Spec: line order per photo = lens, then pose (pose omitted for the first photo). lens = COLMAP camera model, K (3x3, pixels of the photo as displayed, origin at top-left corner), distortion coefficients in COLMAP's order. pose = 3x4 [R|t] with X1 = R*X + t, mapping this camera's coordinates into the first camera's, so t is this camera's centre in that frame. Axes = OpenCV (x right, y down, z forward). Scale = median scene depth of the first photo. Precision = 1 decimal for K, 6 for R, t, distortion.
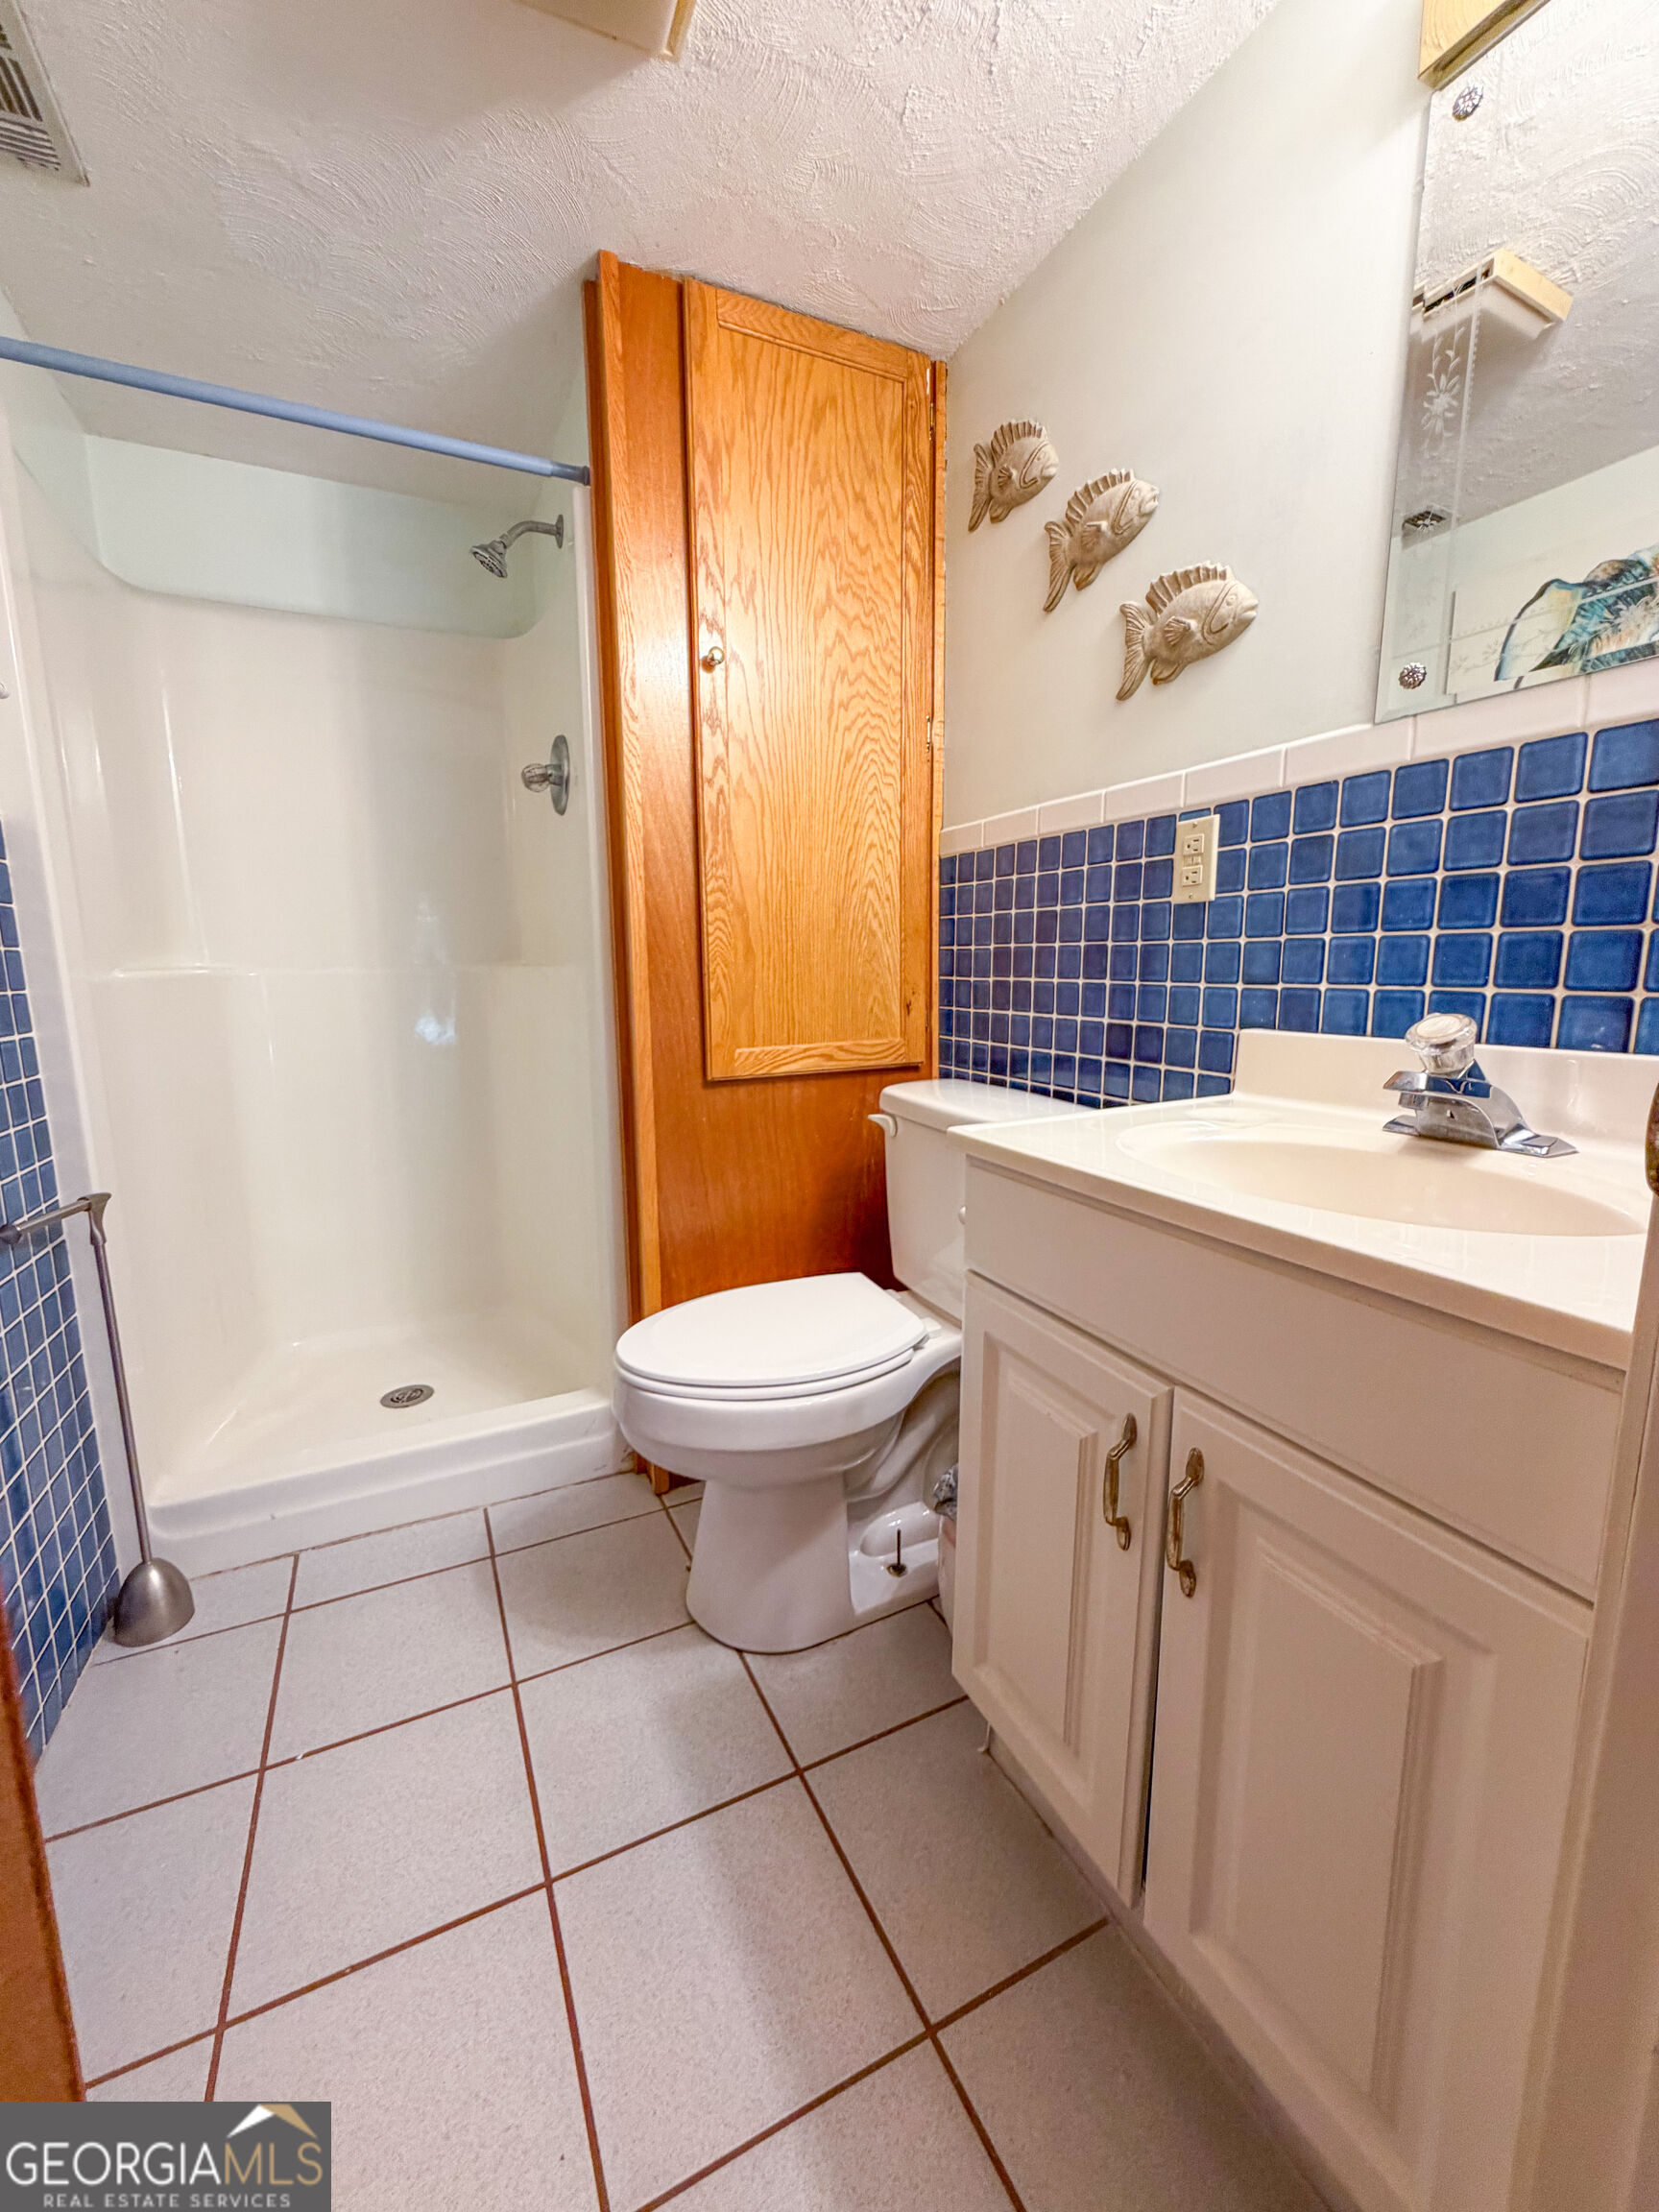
lens RADIAL K [[886.2, 0, 824.5], [0, 886.2, 1106.7], [0, 0, 1]] dist [0.000001, 0.000533]
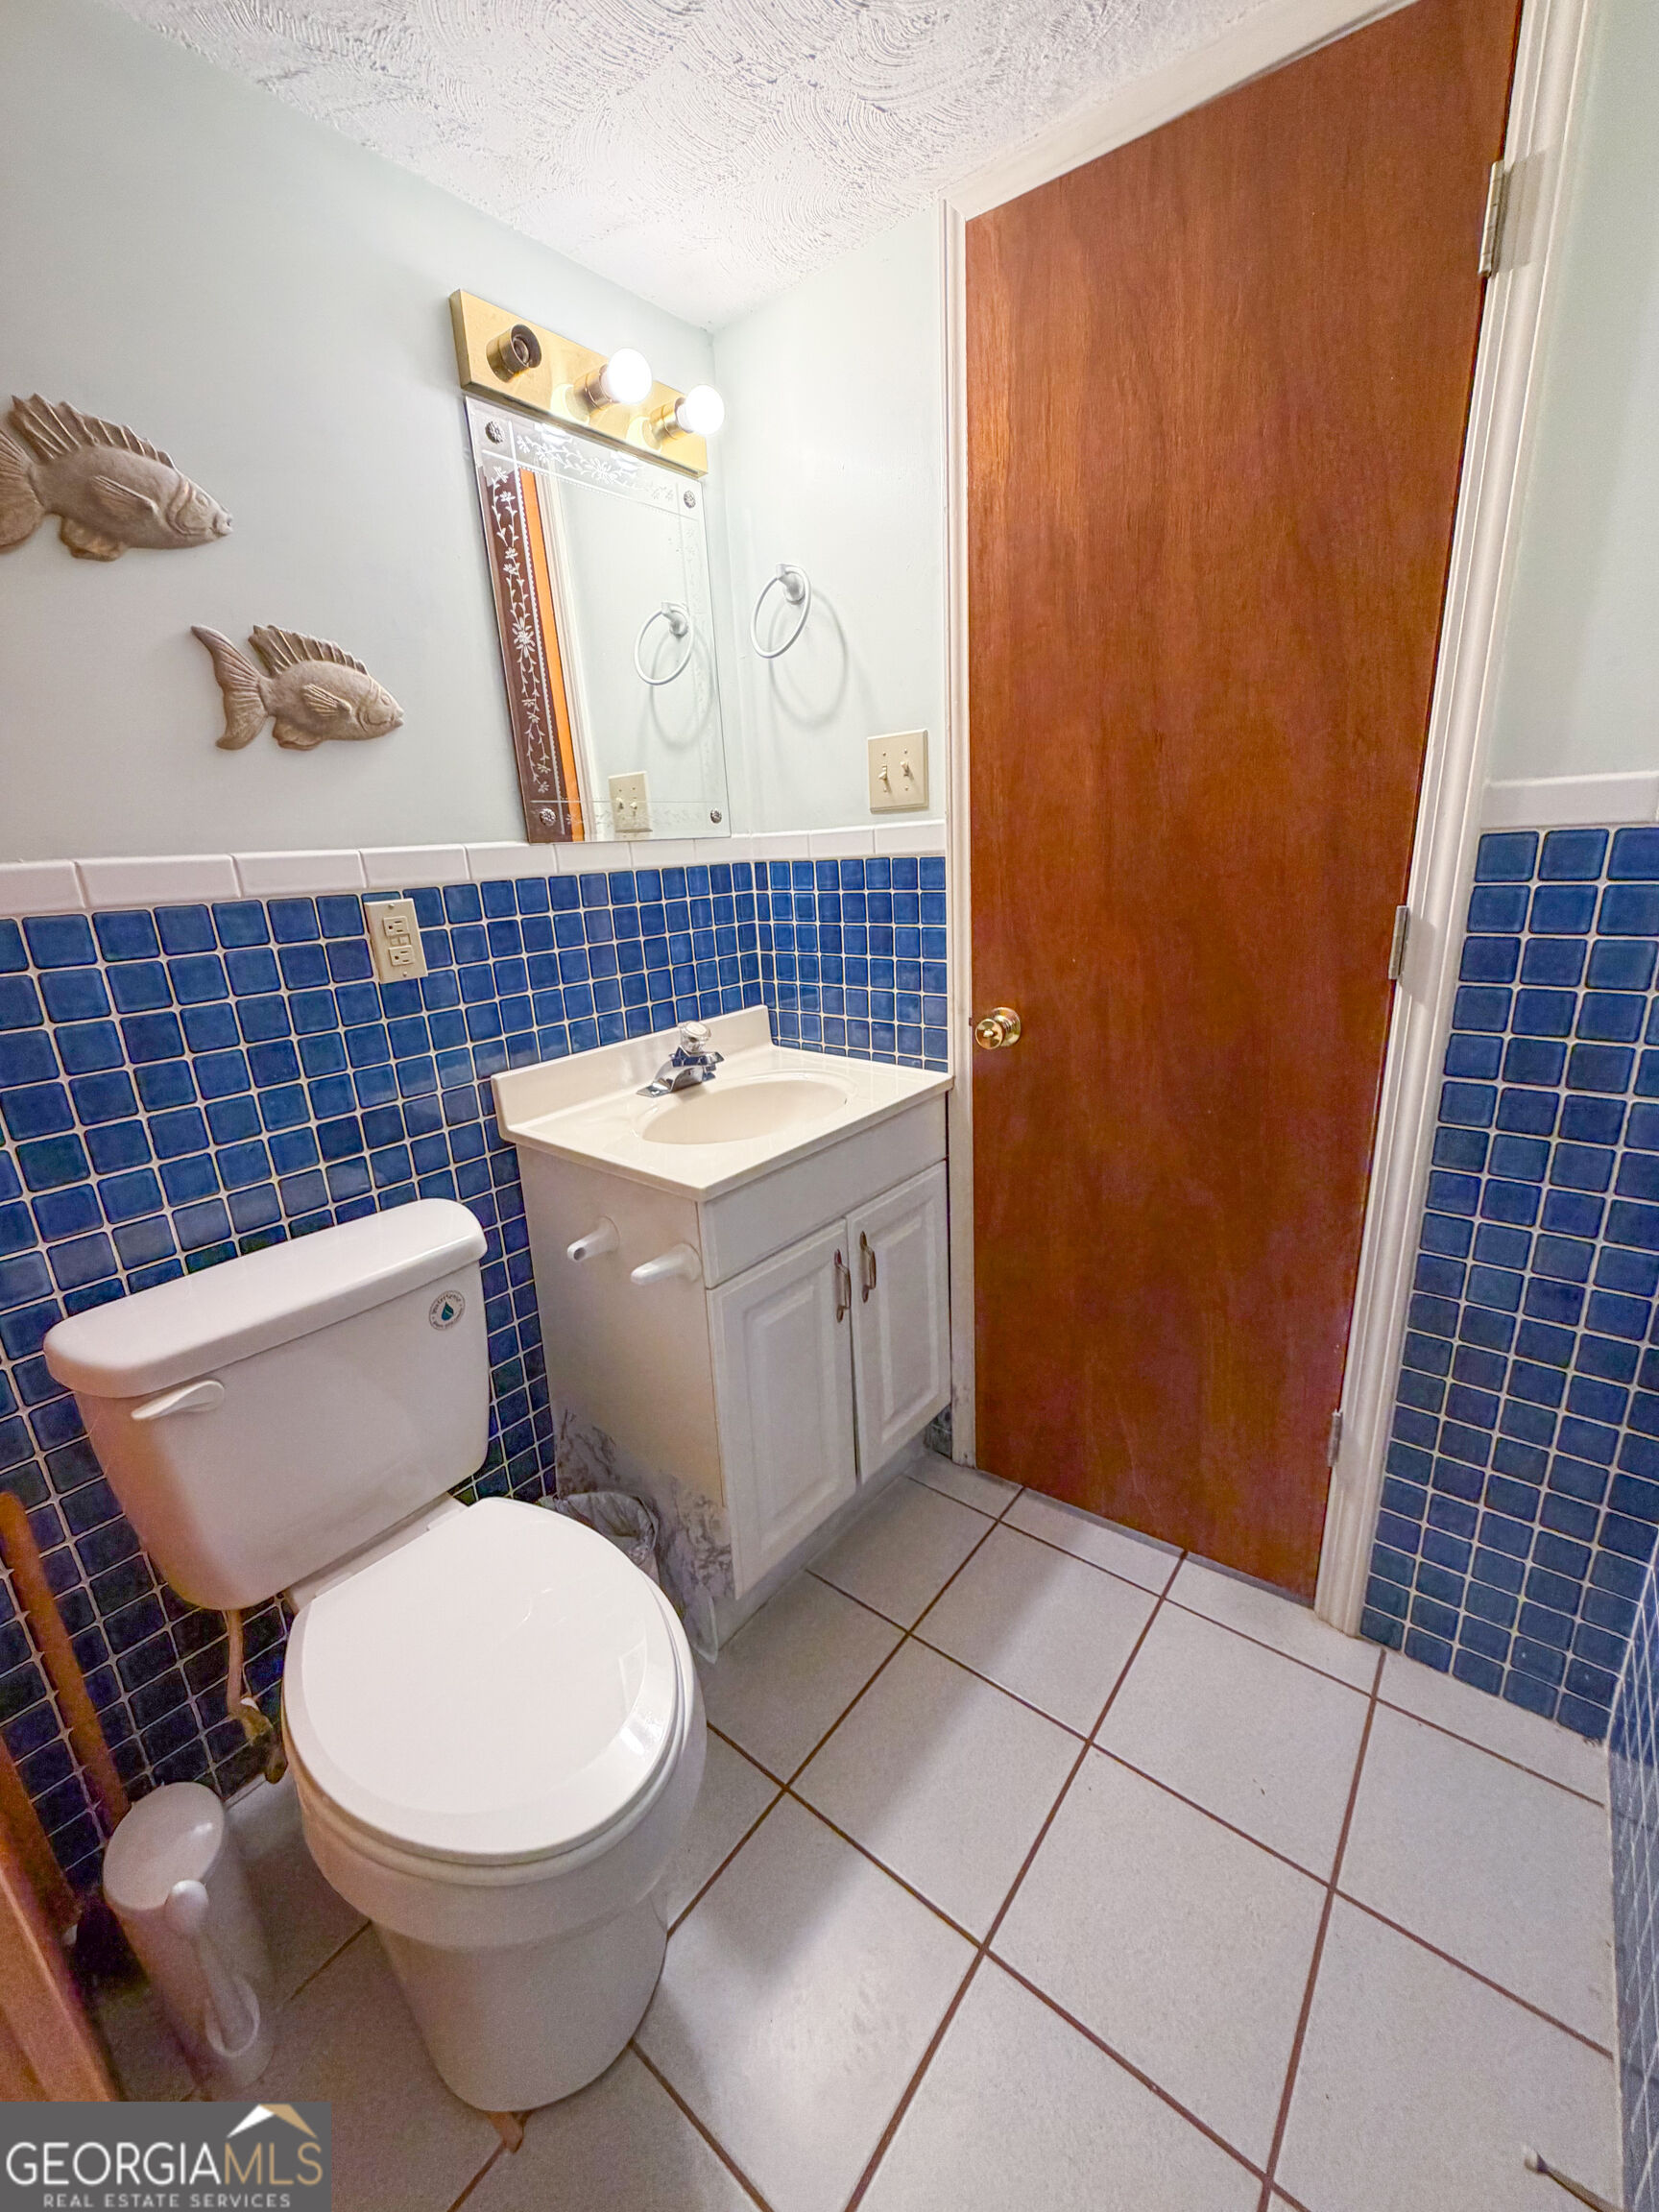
lens RADIAL K [[886.2, 0, 823.3], [0, 886.2, 1103.7], [0, 0, 1]] dist [0.000001, 0.000533]
pose [[-0.432769, -0.229932, 0.871690, -0.758952], [0.198637, 0.918842, 0.340987, -0.364987], [-0.879349, 0.320718, -0.351973, 1.010024]]
